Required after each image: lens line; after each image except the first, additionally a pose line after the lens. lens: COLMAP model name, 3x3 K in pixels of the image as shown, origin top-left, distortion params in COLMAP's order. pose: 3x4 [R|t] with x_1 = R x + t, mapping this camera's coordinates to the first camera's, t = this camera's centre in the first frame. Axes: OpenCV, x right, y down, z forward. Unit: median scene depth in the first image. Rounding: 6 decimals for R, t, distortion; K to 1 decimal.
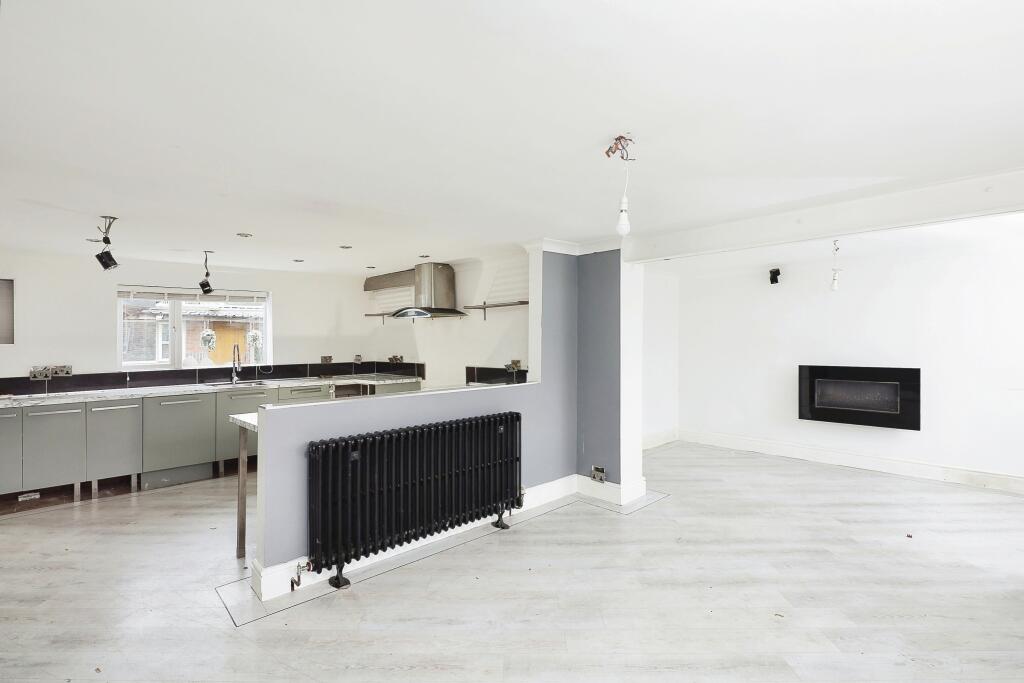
lens RADIAL K [[495.6, 0, 513.2], [0, 495.6, 339.3], [0, 0, 1]] dist [0.005922, -0.003573]
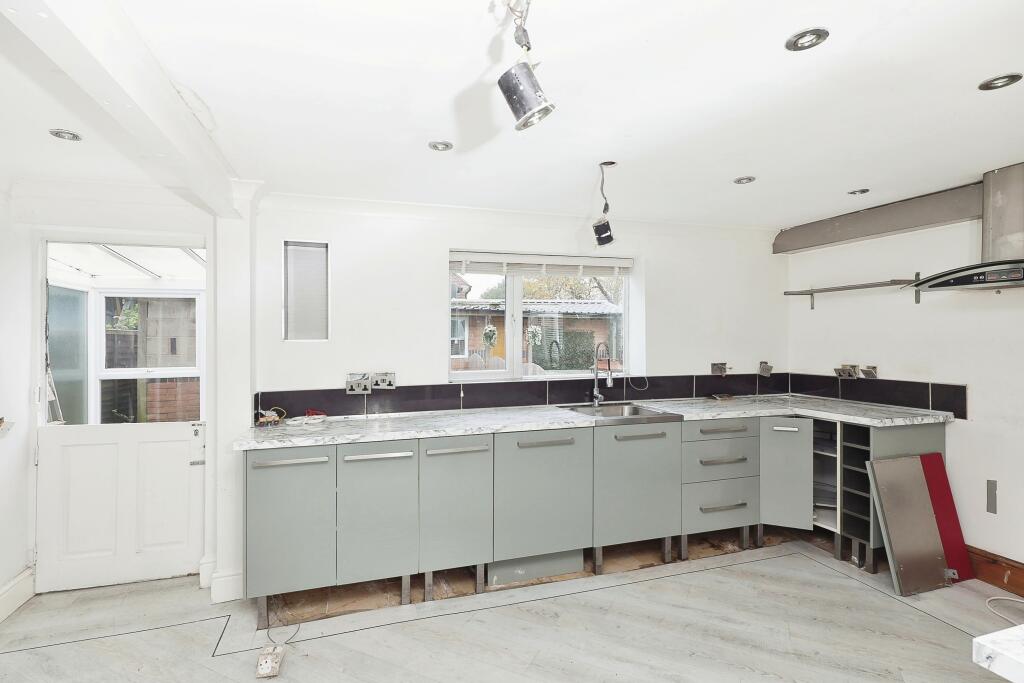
lens RADIAL K [[495.6, 0, 513.8], [0, 495.6, 336.6], [0, 0, 1]] dist [0.005922, -0.003573]
pose [[0.902693, 0.003941, -0.430267, -0.480271], [-0.004111, 0.999991, 0.000536, 0.004080], [0.430265, 0.001285, 0.902701, 0.492093]]
